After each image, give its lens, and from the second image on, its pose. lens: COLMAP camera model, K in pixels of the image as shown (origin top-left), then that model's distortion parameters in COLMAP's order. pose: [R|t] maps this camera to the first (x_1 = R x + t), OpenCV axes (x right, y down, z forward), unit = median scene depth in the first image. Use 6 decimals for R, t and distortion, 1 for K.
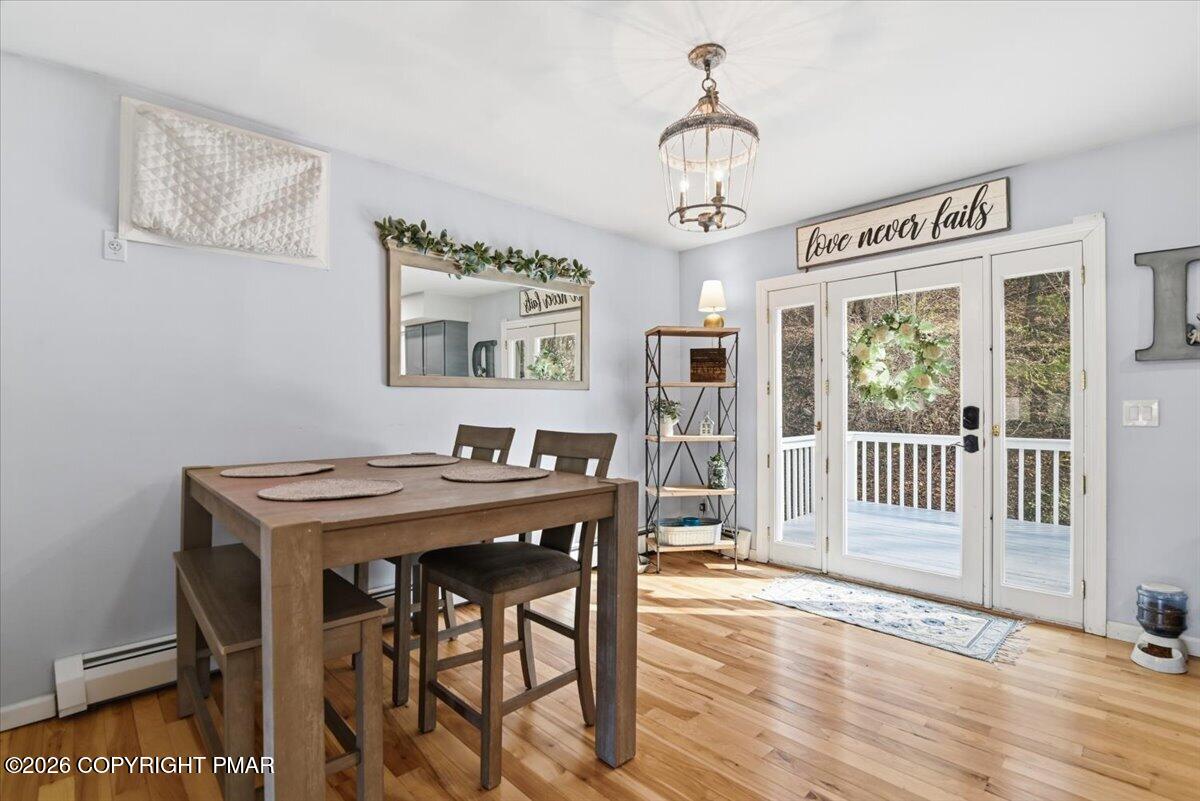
lens RADIAL K [[552.9, 0, 598.8], [0, 552.9, 404.4], [0, 0, 1]] dist [-0.020291, 0.000623]
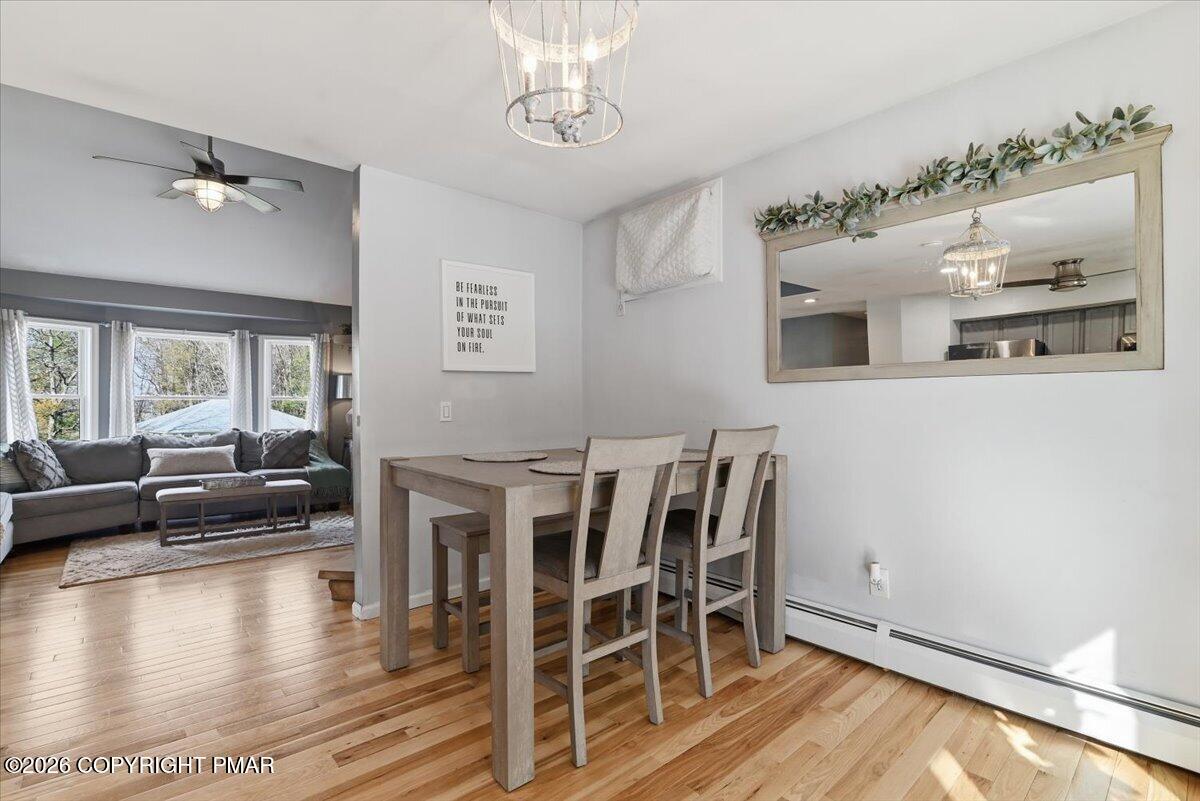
lens RADIAL K [[552.9, 0, 598.8], [0, 552.9, 404.4], [0, 0, 1]] dist [-0.020291, 0.000623]
pose [[-0.035457, 0.002012, -0.999369, 0.605019], [0.003410, 0.999992, 0.001892, 0.002554], [0.999365, -0.003340, -0.035463, 0.745644]]
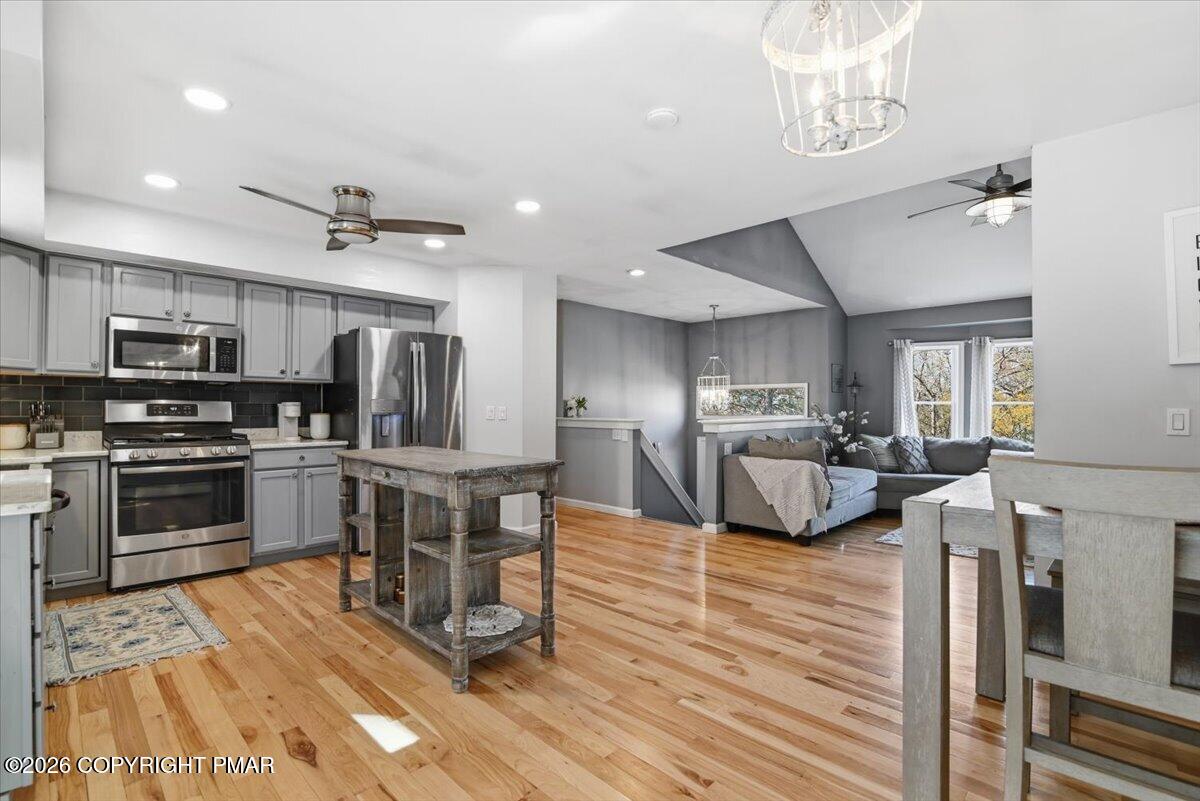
lens RADIAL K [[552.9, 0, 598.8], [0, 552.9, 404.4], [0, 0, 1]] dist [-0.020291, 0.000623]
pose [[-0.999529, 0.000002, -0.030700, 0.358275], [0.000261, 0.999965, -0.008418, -0.000838], [0.030699, -0.008422, -0.999493, 1.157005]]
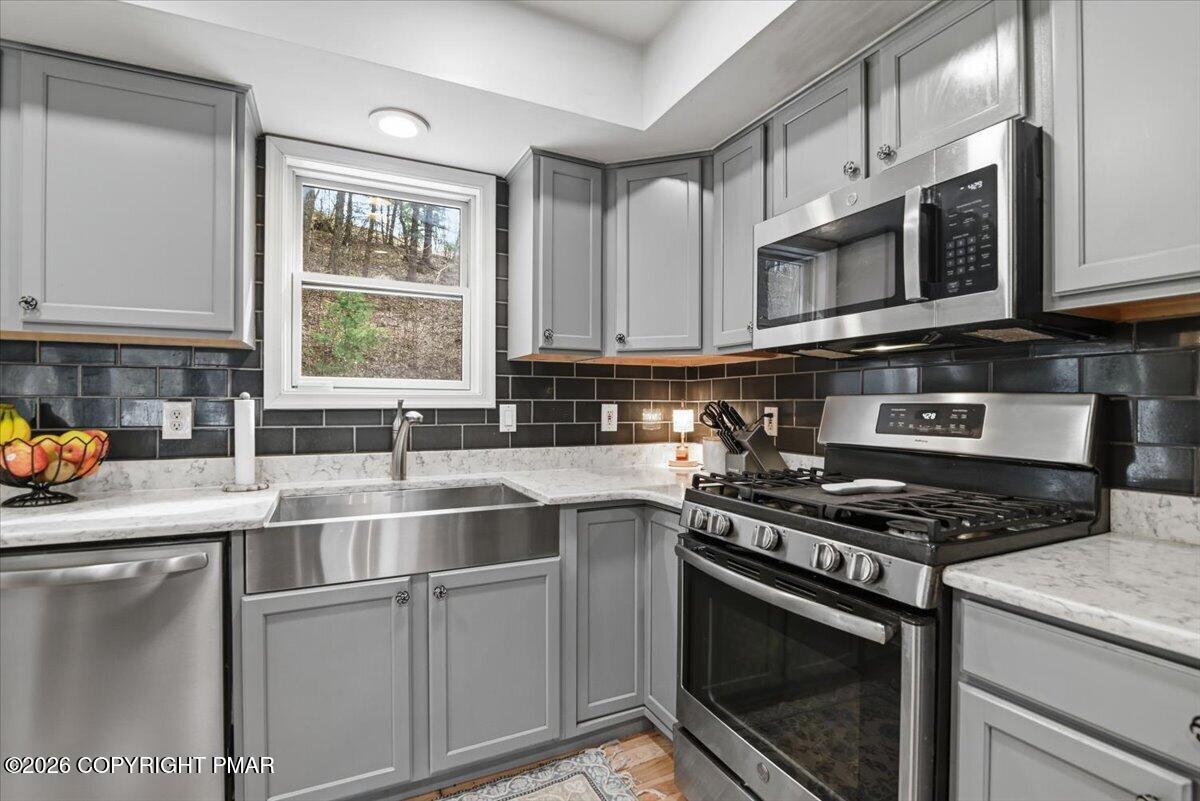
lens RADIAL K [[552.9, 0, 598.8], [0, 552.9, 404.4], [0, 0, 1]] dist [-0.020291, 0.000623]
pose [[0.300206, 0.007388, 0.953846, 0.795302], [-0.005956, 0.999965, -0.005870, -0.008046], [-0.953856, -0.003919, 0.300240, -0.121195]]
